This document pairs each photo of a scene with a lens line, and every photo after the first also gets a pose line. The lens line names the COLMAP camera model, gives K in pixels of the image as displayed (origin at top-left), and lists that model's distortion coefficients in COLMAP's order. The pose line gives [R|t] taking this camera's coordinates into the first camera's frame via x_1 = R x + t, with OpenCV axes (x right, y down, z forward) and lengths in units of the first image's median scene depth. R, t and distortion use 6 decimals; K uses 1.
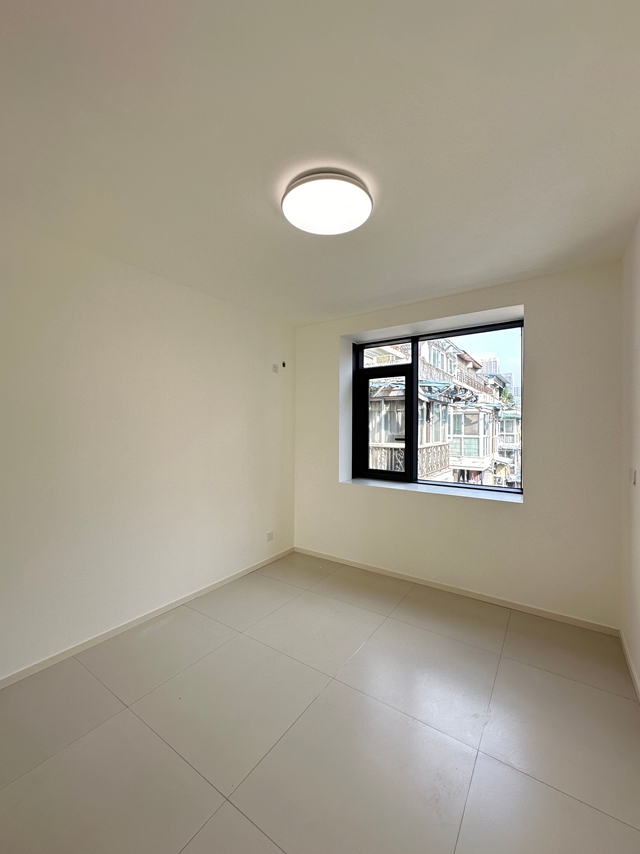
lens RADIAL K [[341.9, 0, 322.0], [0, 341.9, 425.5], [0, 0, 1]] dist [0.002276, -0.000036]
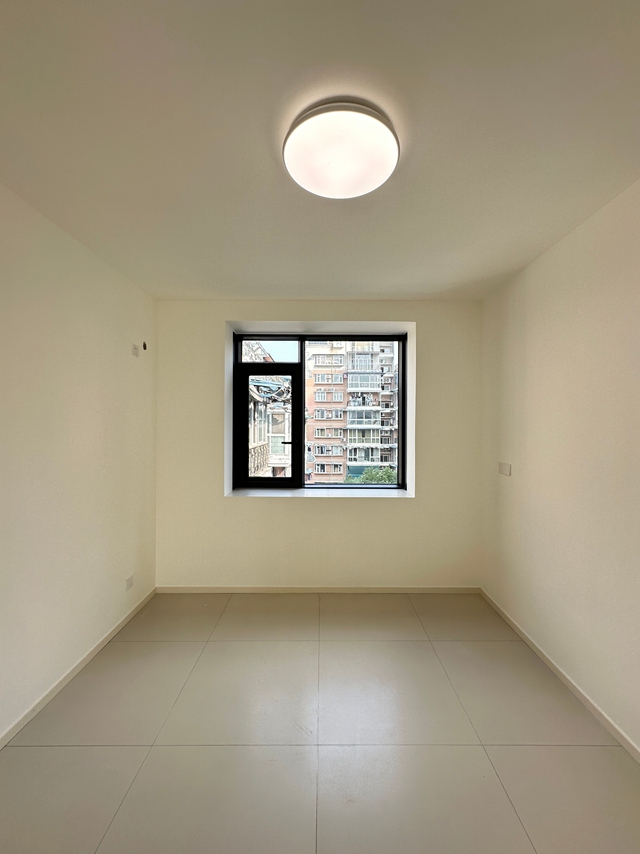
lens RADIAL K [[341.9, 0, 325.8], [0, 341.9, 427.2], [0, 0, 1]] dist [0.002276, -0.000036]
pose [[0.823667, -0.002148, 0.567070, -0.206197], [-0.003533, 0.999954, 0.008920, -0.010880], [-0.567063, -0.009351, 0.823621, 0.164169]]
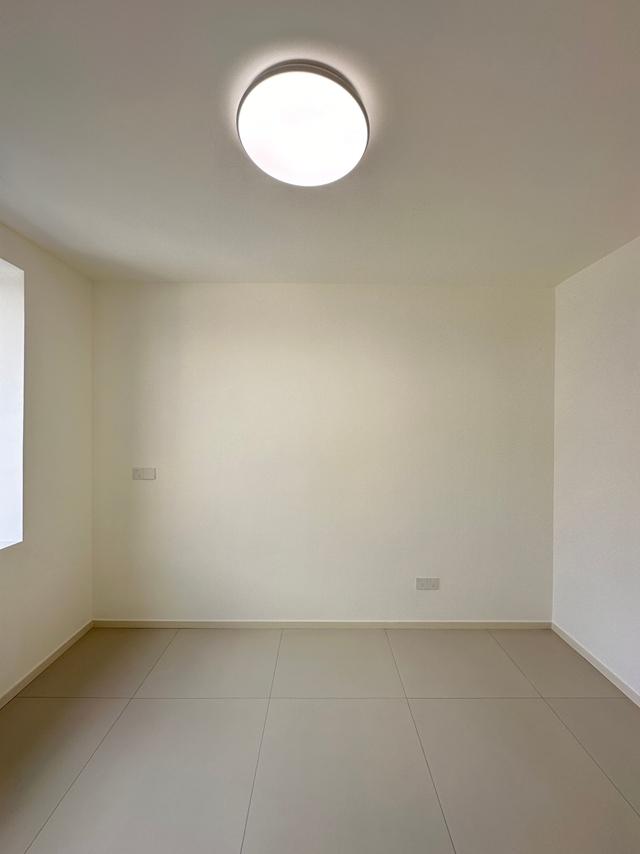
lens RADIAL K [[341.9, 0, 317.1], [0, 341.9, 432.8], [0, 0, 1]] dist [0.002276, -0.000036]
pose [[-0.567732, -0.005578, 0.823195, -0.260870], [-0.008493, 0.999964, 0.000918, -0.005569], [-0.823170, -0.006470, -0.567758, 0.627650]]
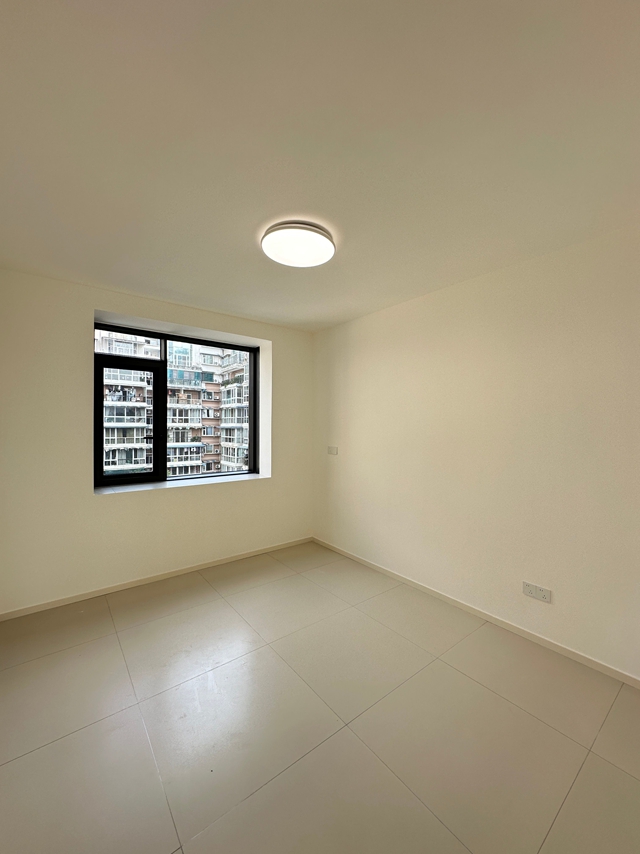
lens RADIAL K [[341.9, 0, 326.1], [0, 341.9, 425.4], [0, 0, 1]] dist [0.002276, -0.000036]
pose [[0.293922, -0.002172, 0.955827, -0.512672], [-0.006636, 0.999969, 0.004312, -0.001842], [-0.955806, -0.007610, 0.293898, 0.241434]]
